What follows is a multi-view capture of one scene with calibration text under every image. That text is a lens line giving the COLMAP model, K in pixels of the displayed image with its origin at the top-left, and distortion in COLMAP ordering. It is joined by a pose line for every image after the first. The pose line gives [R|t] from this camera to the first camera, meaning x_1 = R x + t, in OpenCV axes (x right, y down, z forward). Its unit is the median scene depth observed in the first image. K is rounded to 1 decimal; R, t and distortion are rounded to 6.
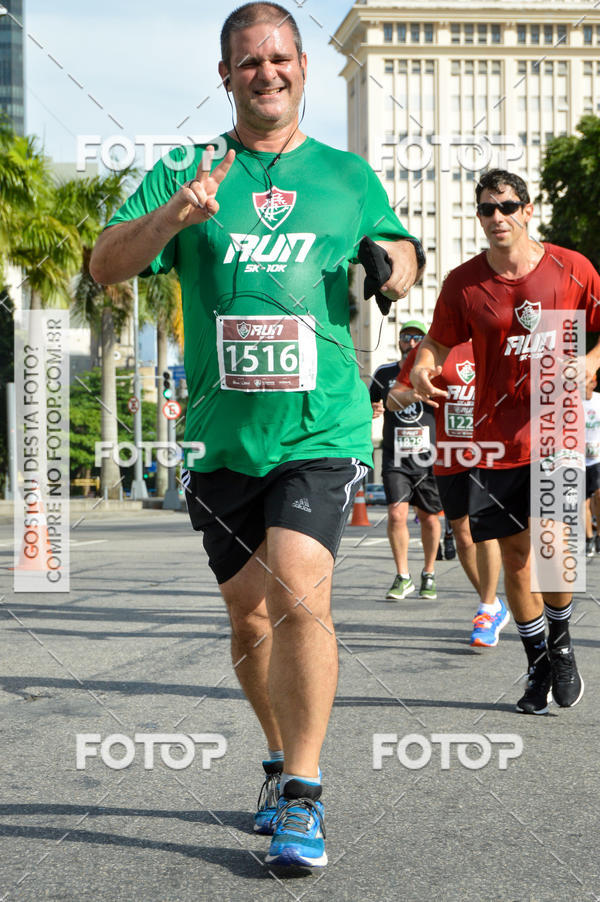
lens RADIAL K [[4137.9, 0, 301.6], [0, 4137.9, 489.8], [0, 0, 1]] dist [0.019135, 12.325376]
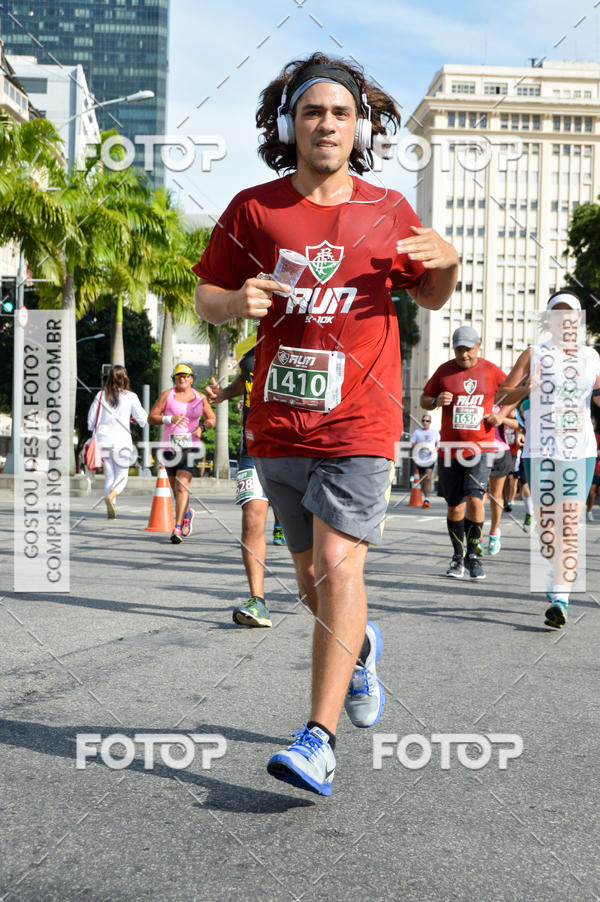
lens RADIAL K [[4423.3, 0, 320.0], [0, 4423.3, 421.9], [0, 0, 1]] dist [0.390707, 1.004643]
pose [[0.995955, 0.034816, -0.082835, 0.096454], [-0.033585, 0.999304, 0.016208, -0.038246], [0.083341, -0.013361, 0.996431, -0.356807]]
